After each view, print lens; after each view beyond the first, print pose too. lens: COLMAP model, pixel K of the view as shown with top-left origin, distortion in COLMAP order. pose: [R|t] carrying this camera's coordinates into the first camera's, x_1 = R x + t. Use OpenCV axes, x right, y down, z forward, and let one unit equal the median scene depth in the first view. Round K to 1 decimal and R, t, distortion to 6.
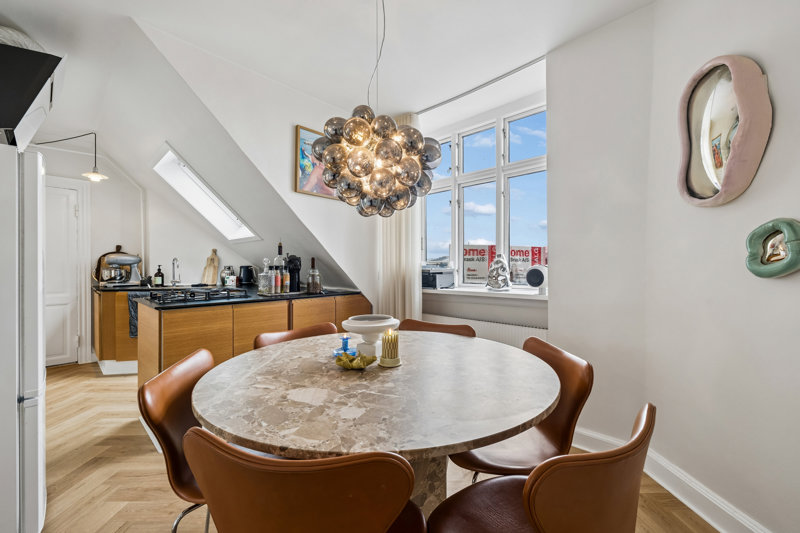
lens RADIAL K [[332.9, 0, 396.2], [0, 332.9, 266.0], [0, 0, 1]] dist [0.000425, -0.000834]
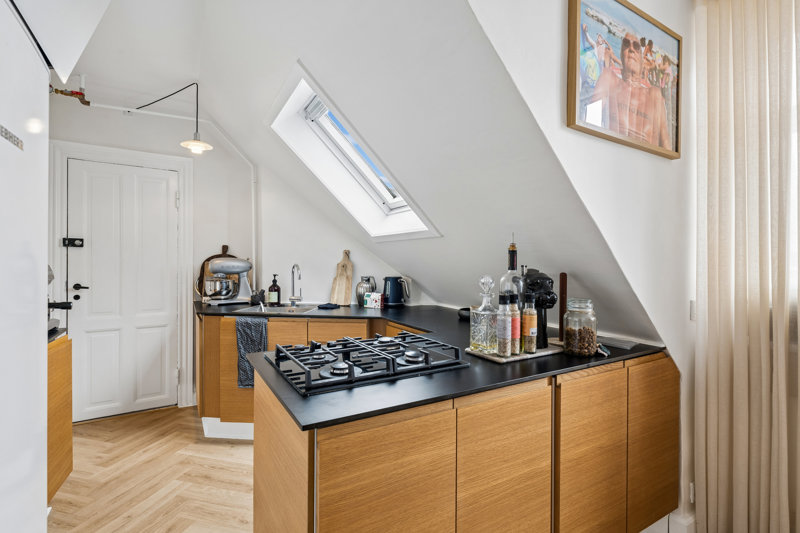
lens RADIAL K [[390.0, 0, 400.2], [0, 390.0, 260.5], [0, 0, 1]] dist [-0.005950, 0.000767]
pose [[0.962550, 0.004464, -0.271066, -0.283748], [-0.005398, 0.999982, -0.002699, -0.035375], [0.271049, 0.004061, 0.962557, 0.344189]]
